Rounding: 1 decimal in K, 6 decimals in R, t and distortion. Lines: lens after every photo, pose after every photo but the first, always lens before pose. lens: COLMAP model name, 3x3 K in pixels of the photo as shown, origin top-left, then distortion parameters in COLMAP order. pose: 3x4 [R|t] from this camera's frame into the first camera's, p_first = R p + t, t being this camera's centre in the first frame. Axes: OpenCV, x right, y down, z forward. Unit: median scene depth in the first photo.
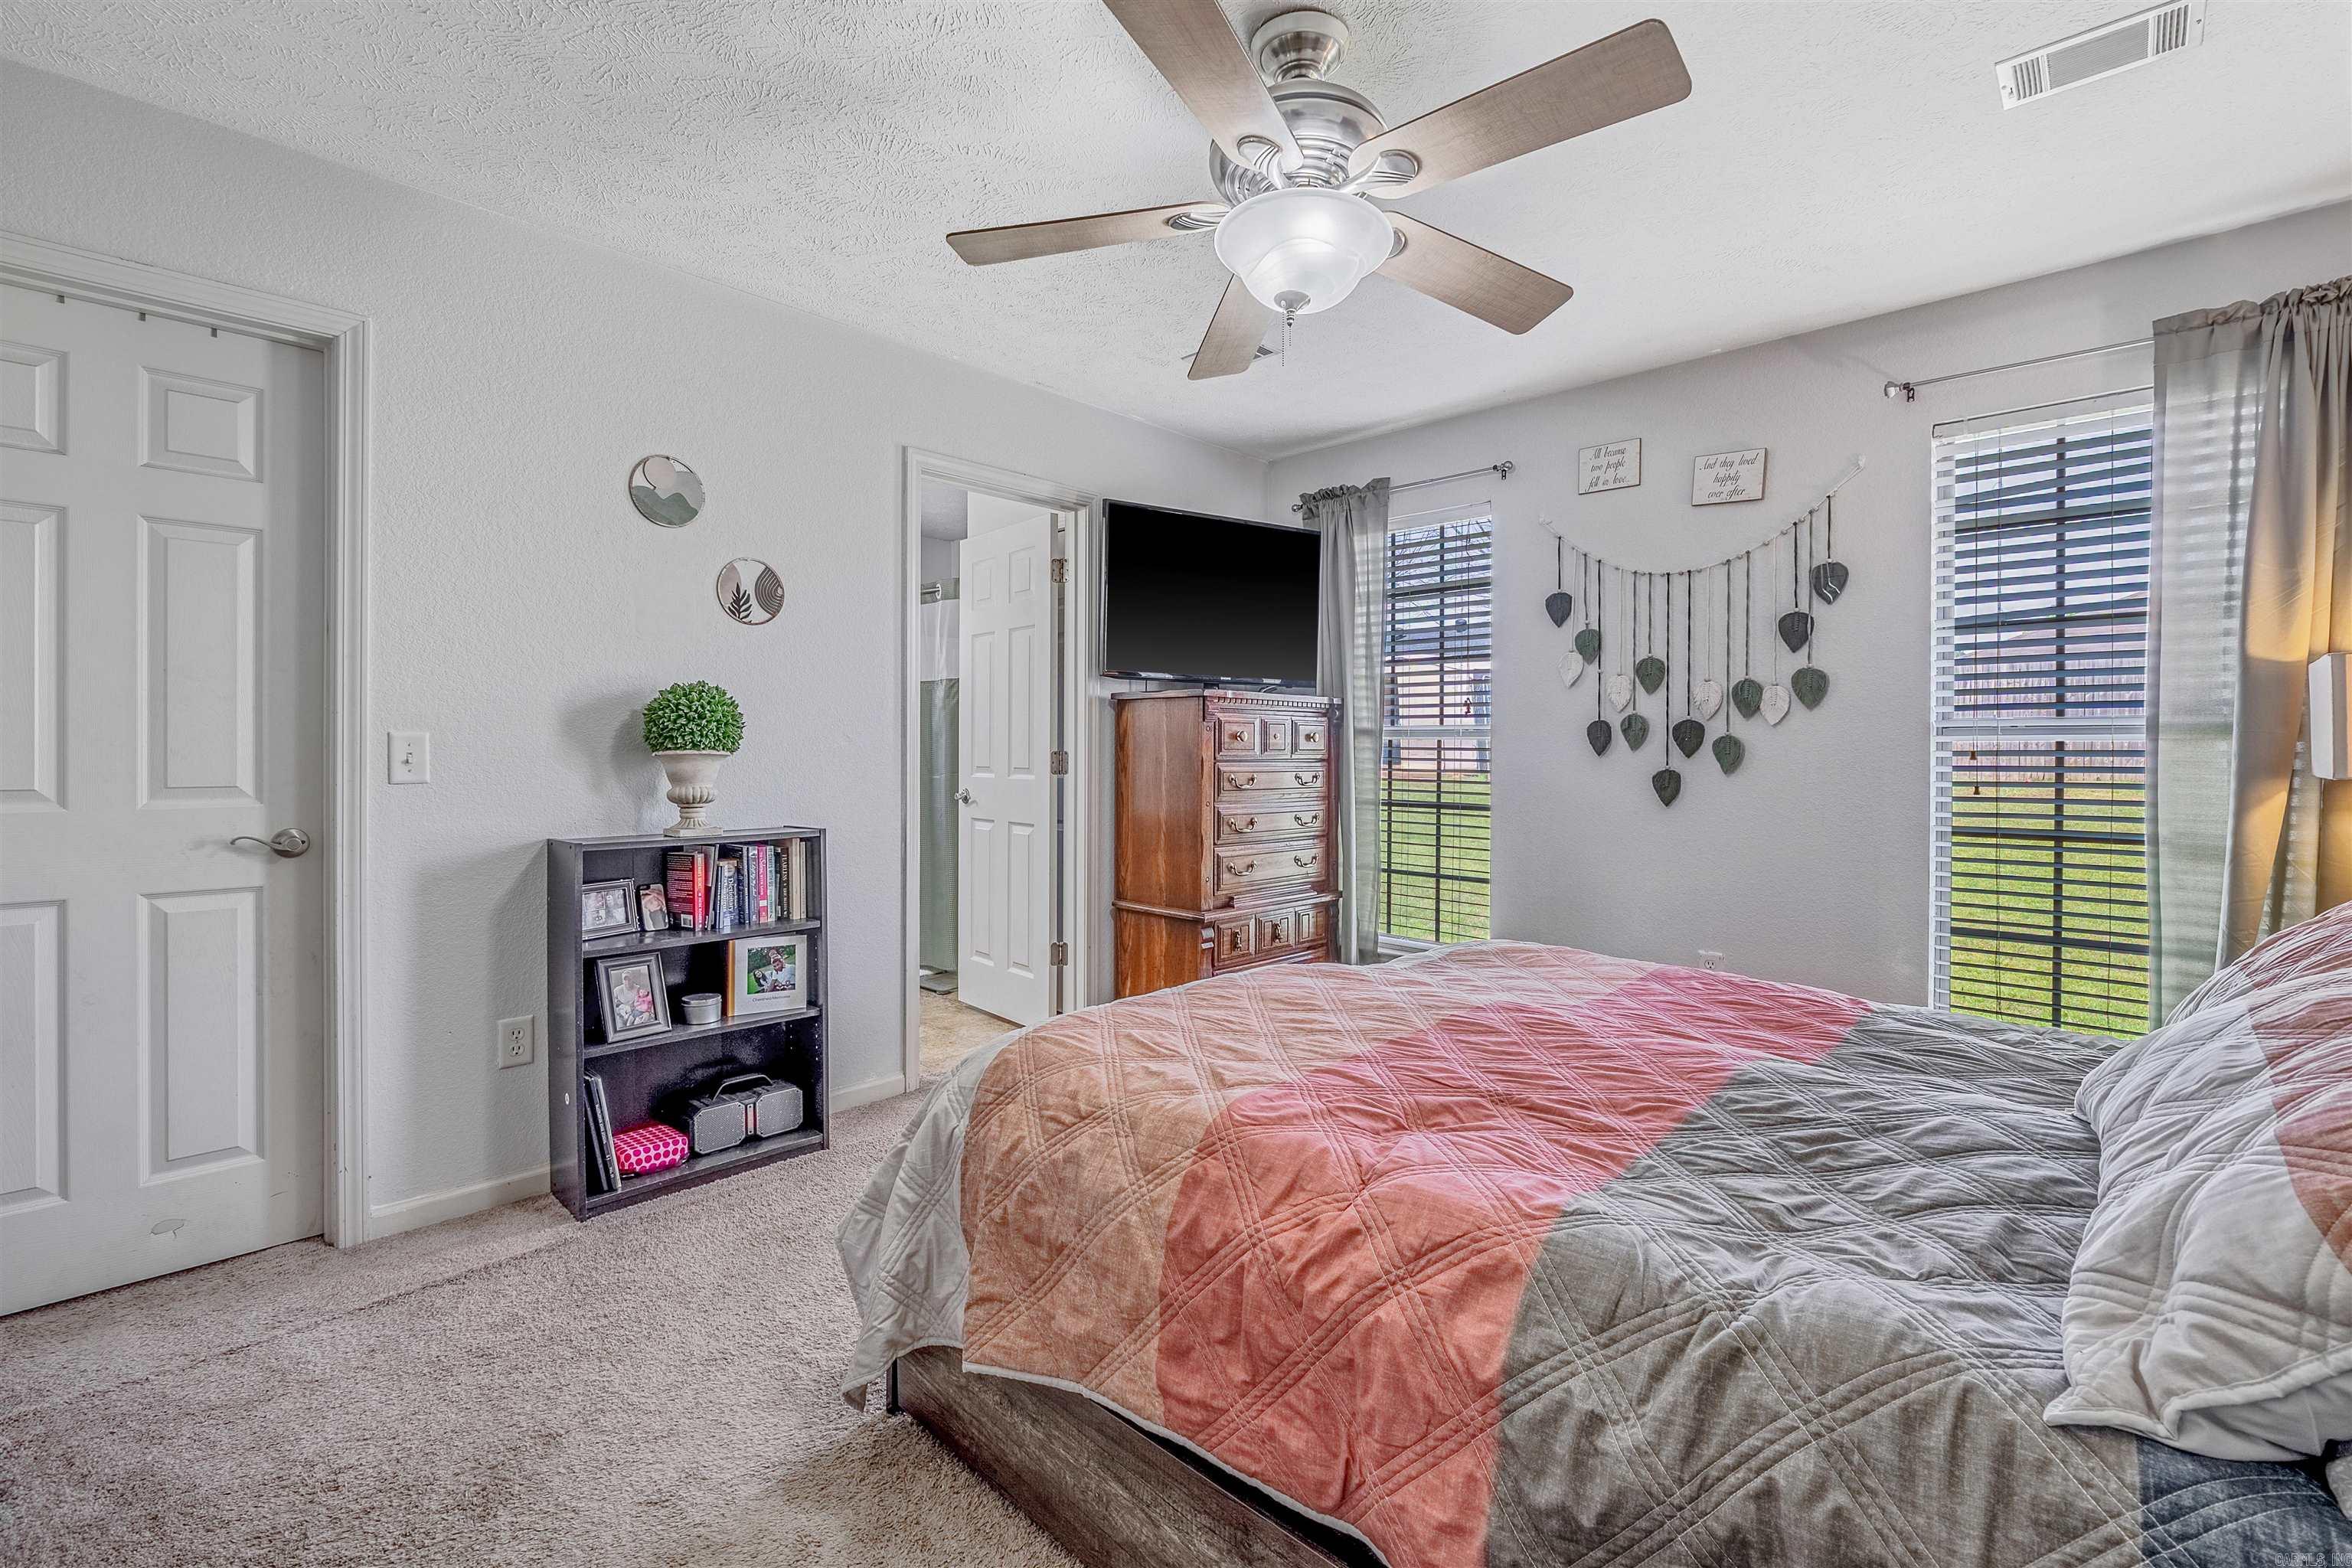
lens RADIAL K [[1040.1, 0, 1177.0], [0, 1040.1, 762.6], [0, 0, 1]] dist [0.007426, -0.002748]
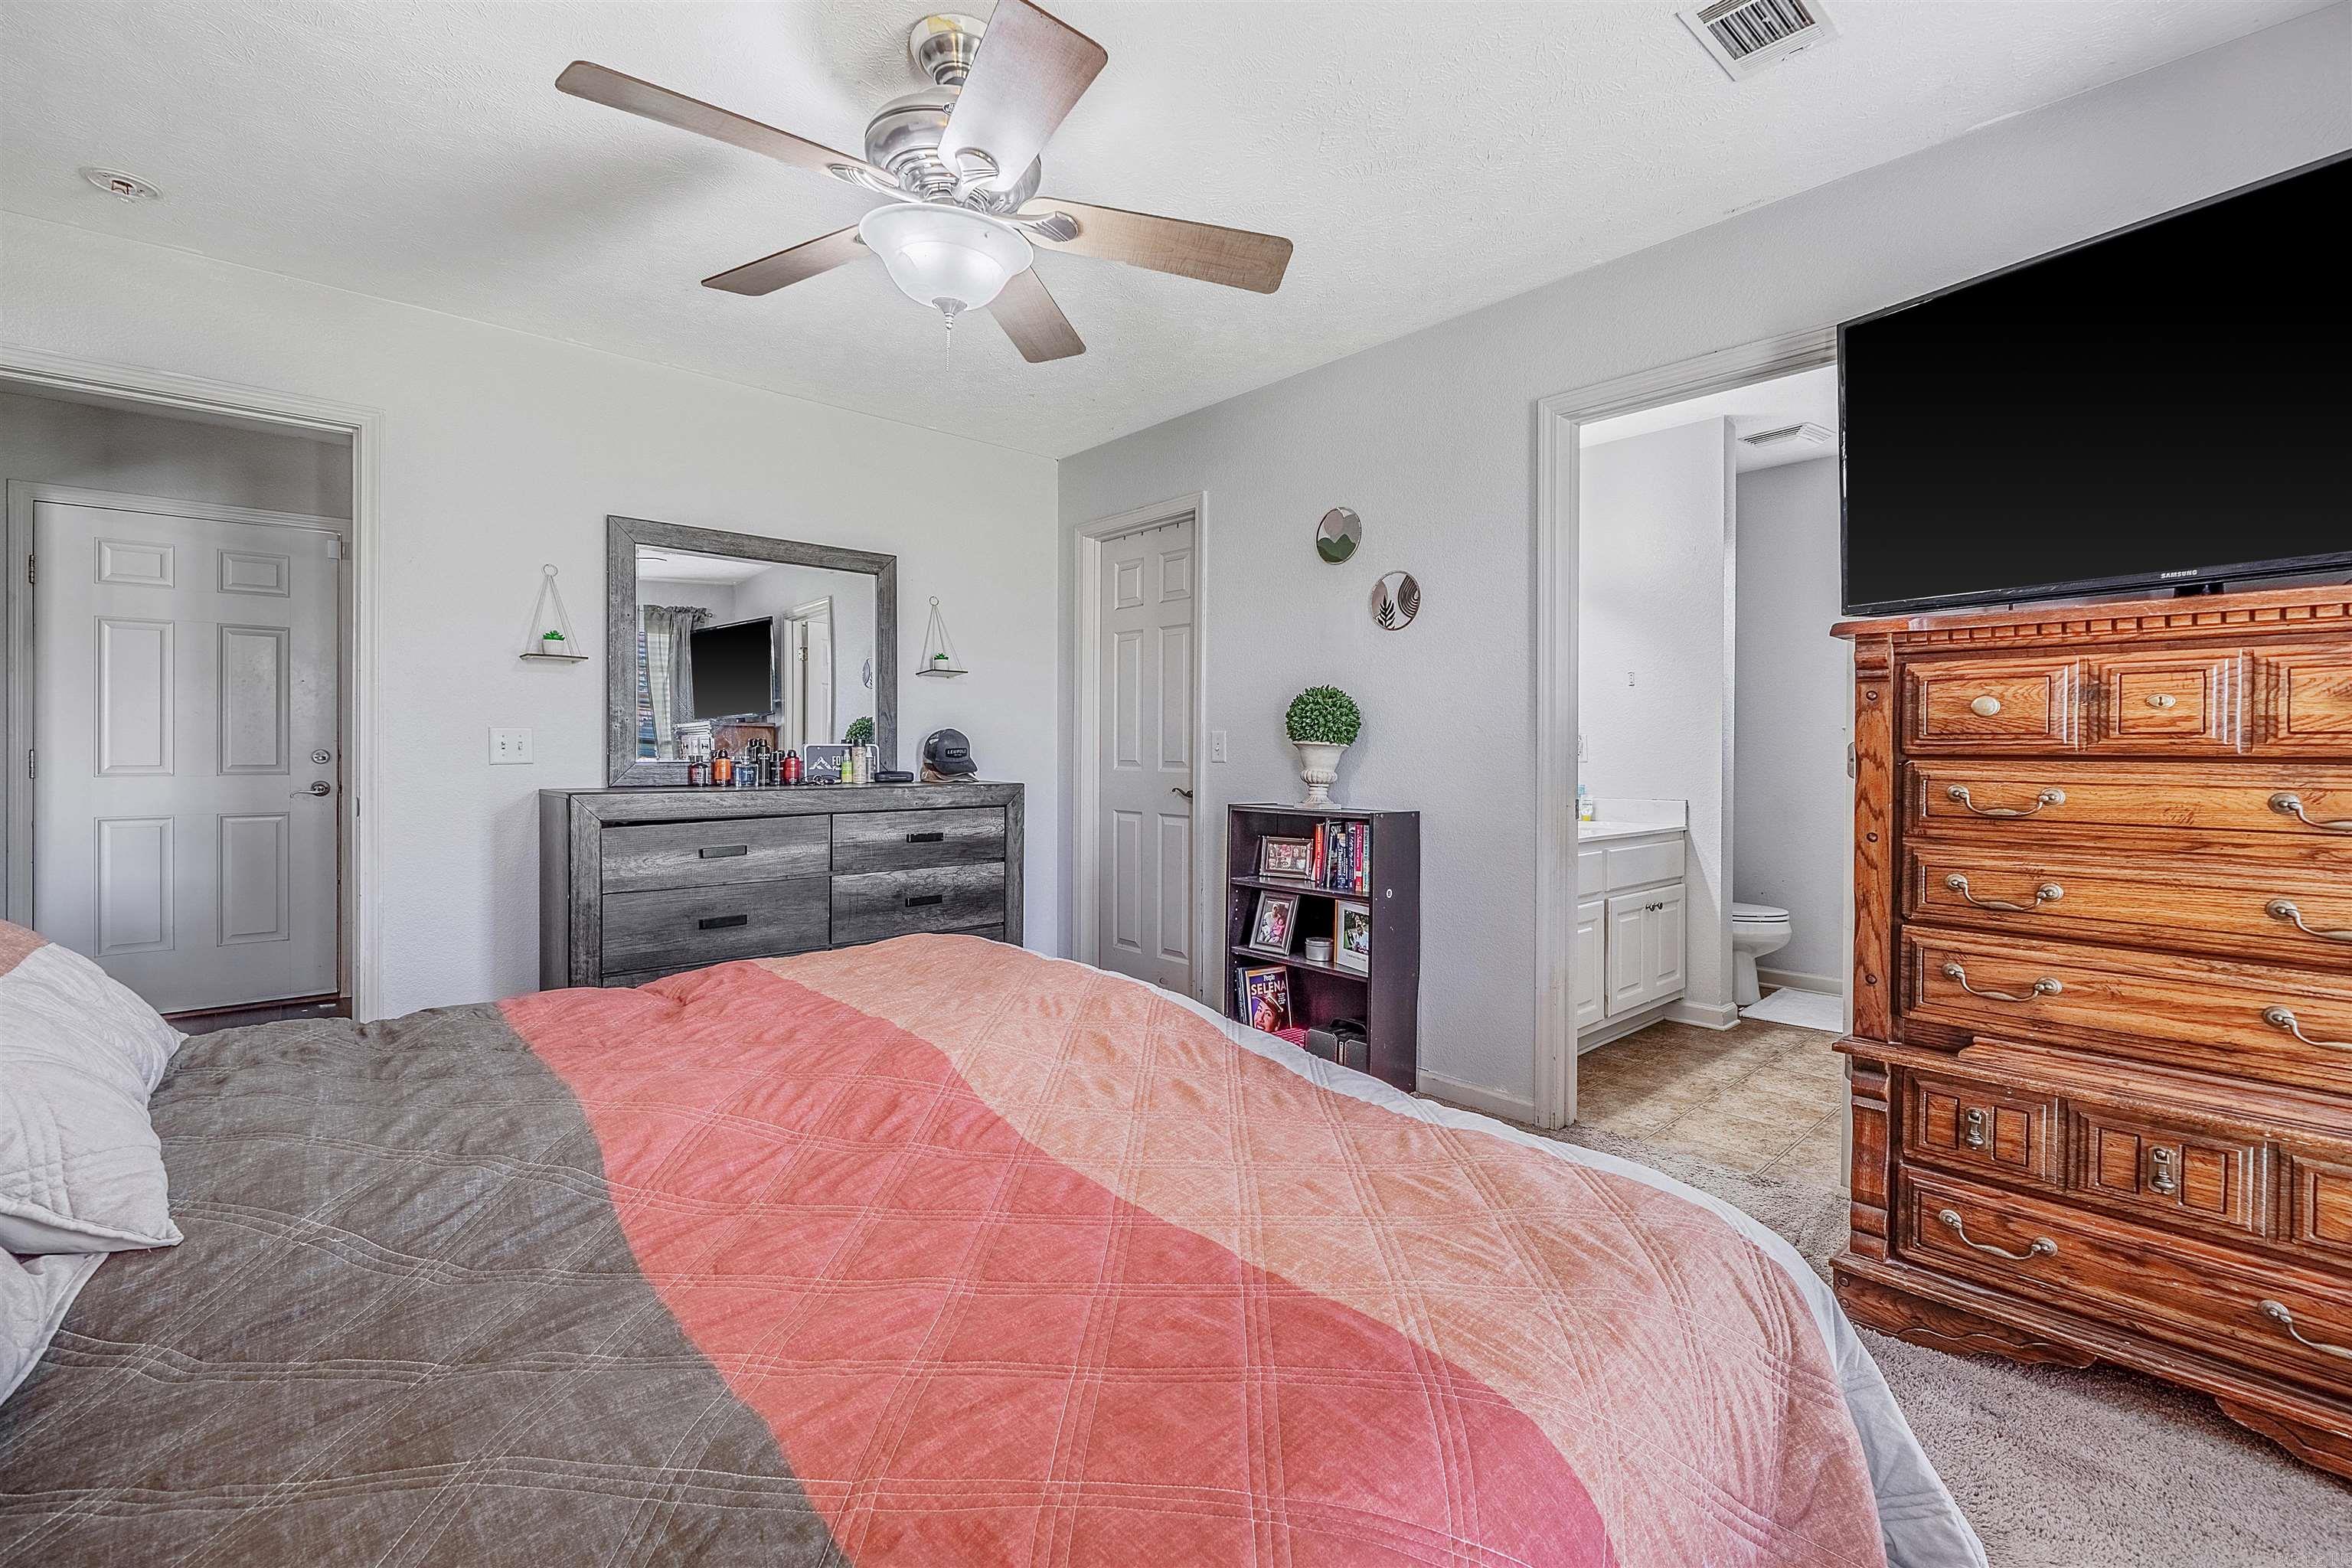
lens RADIAL K [[1040.1, 0, 1198.1], [0, 1040.1, 749.3], [0, 0, 1]] dist [0.007426, -0.002748]
pose [[-0.058646, 0.003589, -0.998272, 0.605581], [-0.008803, 0.999953, 0.004112, -0.004825], [0.998240, 0.009029, -0.058612, 0.707721]]
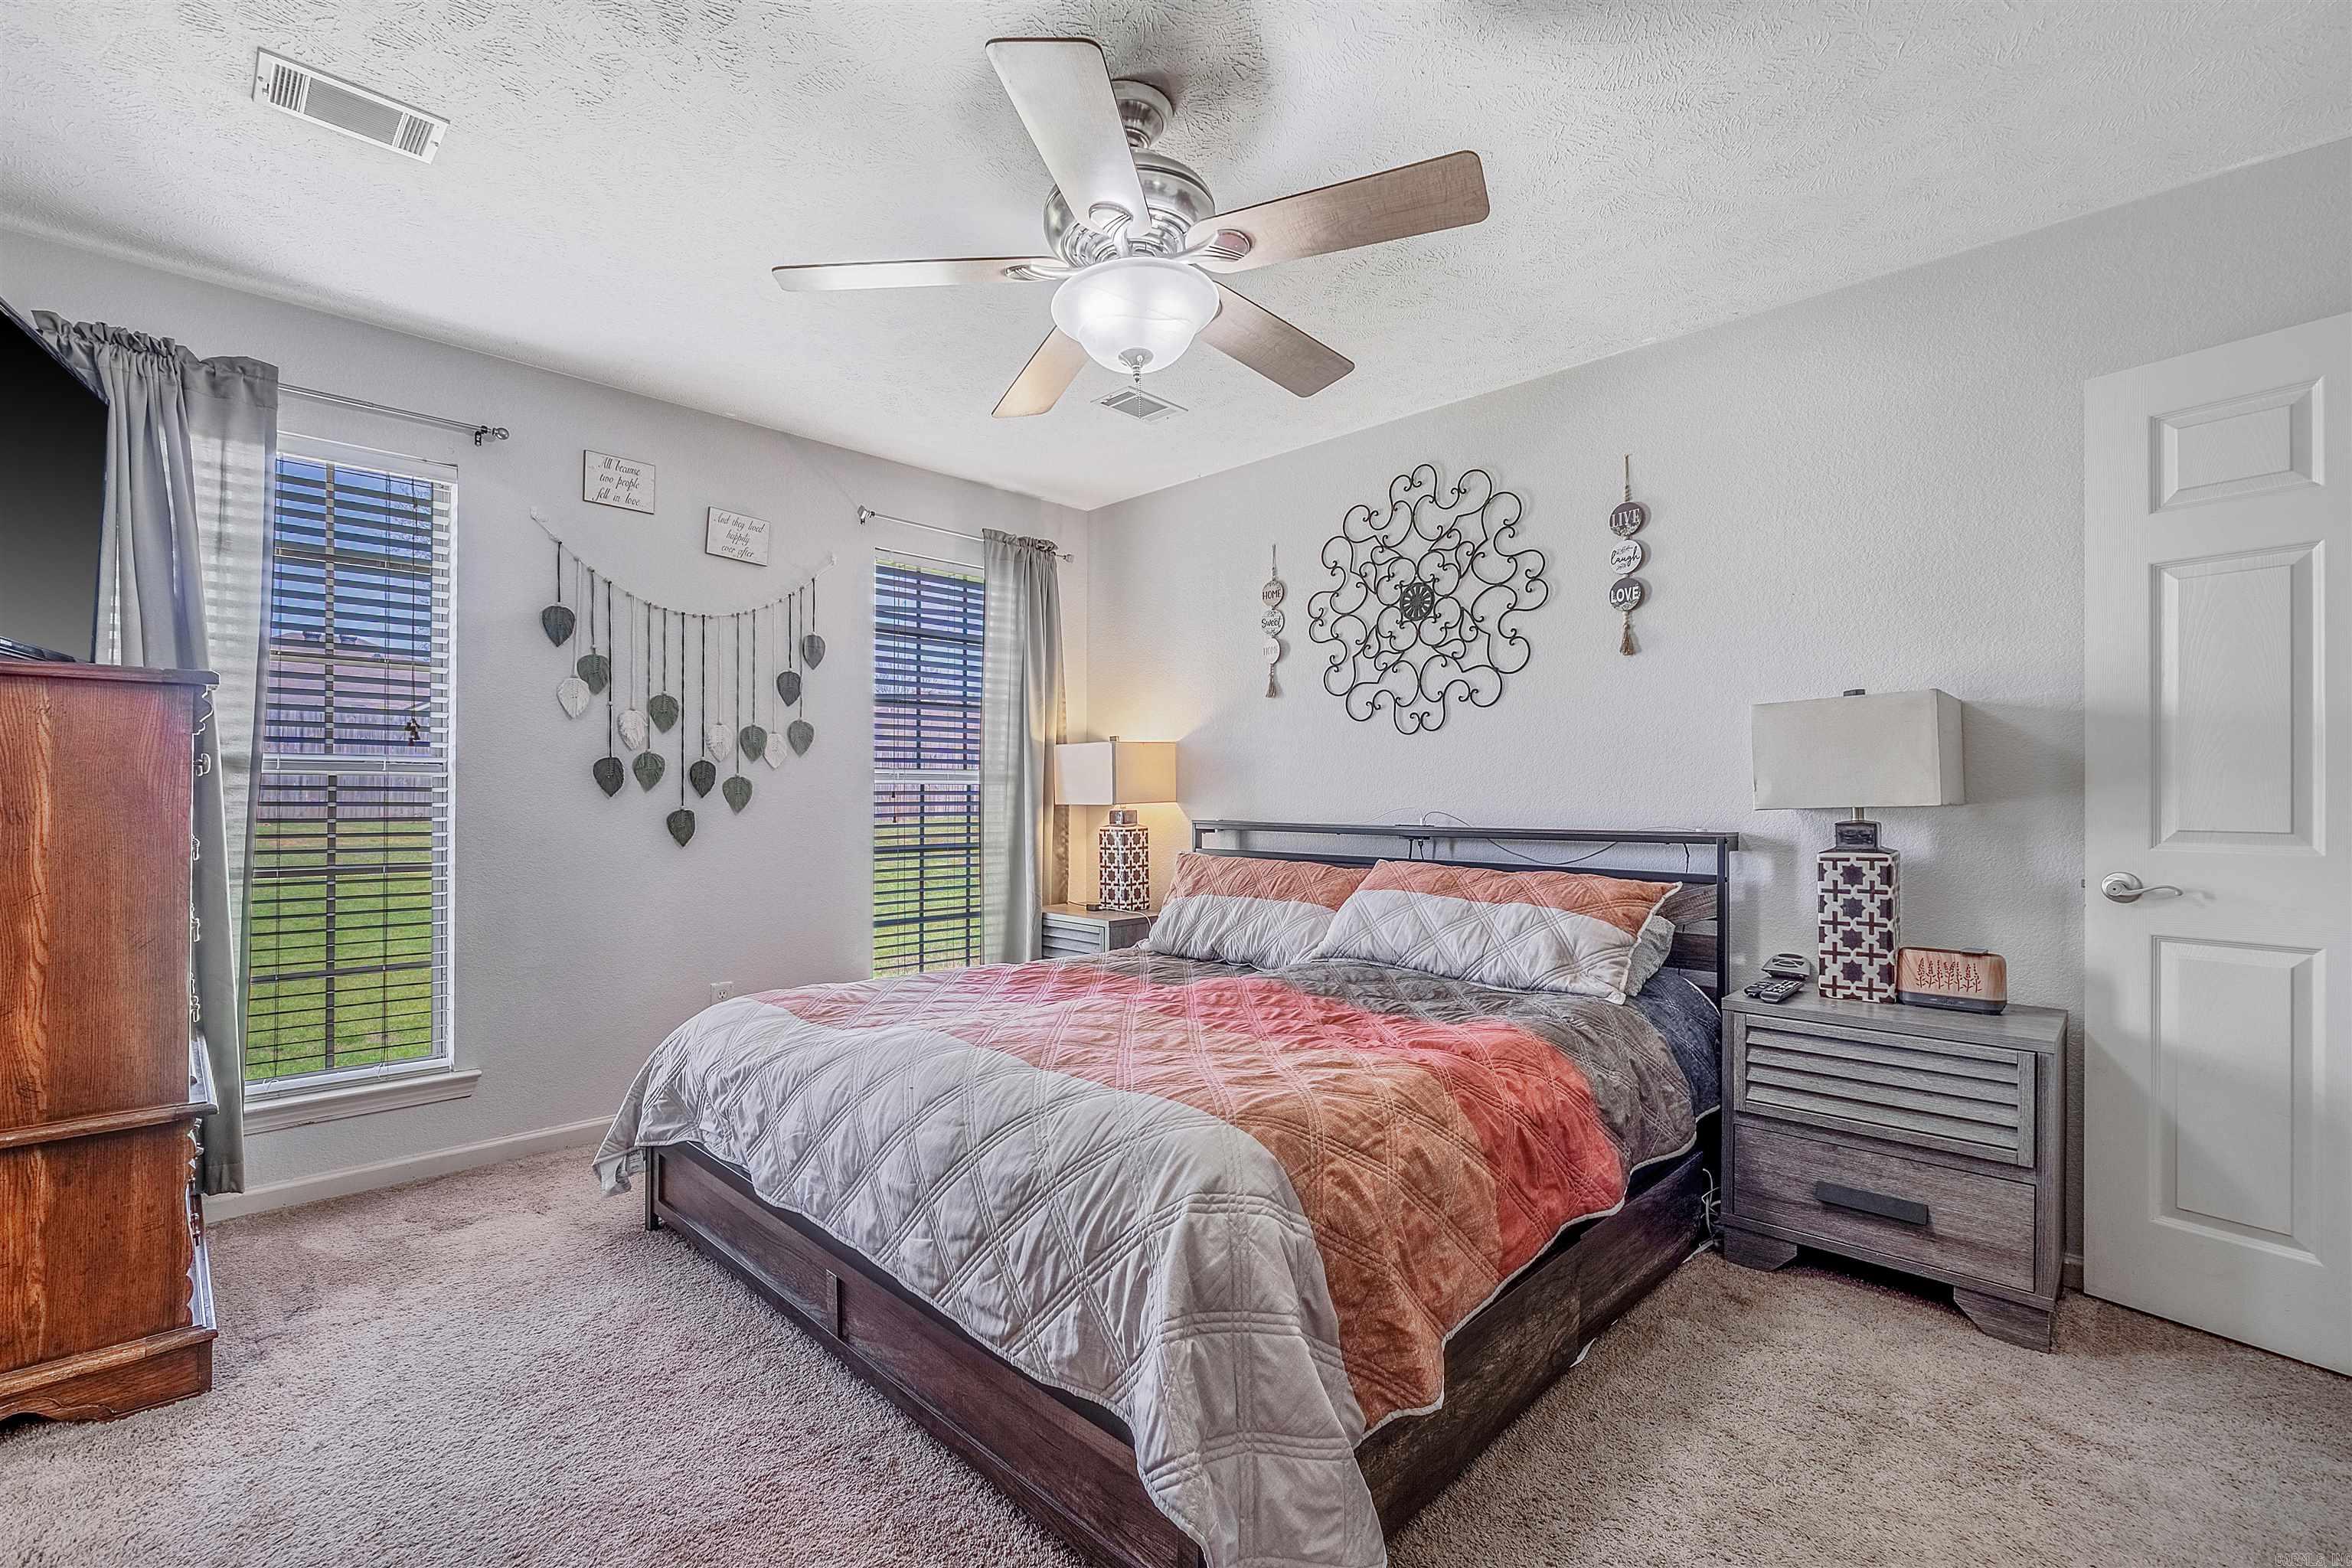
lens RADIAL K [[1040.1, 0, 1182.8], [0, 1040.1, 787.1], [0, 0, 1]] dist [0.007426, -0.002748]
pose [[0.006669, 0.000921, 0.999977, -0.554484], [0.006386, 0.999979, -0.000964, -0.011887], [-0.999957, 0.006392, 0.006663, 0.548590]]
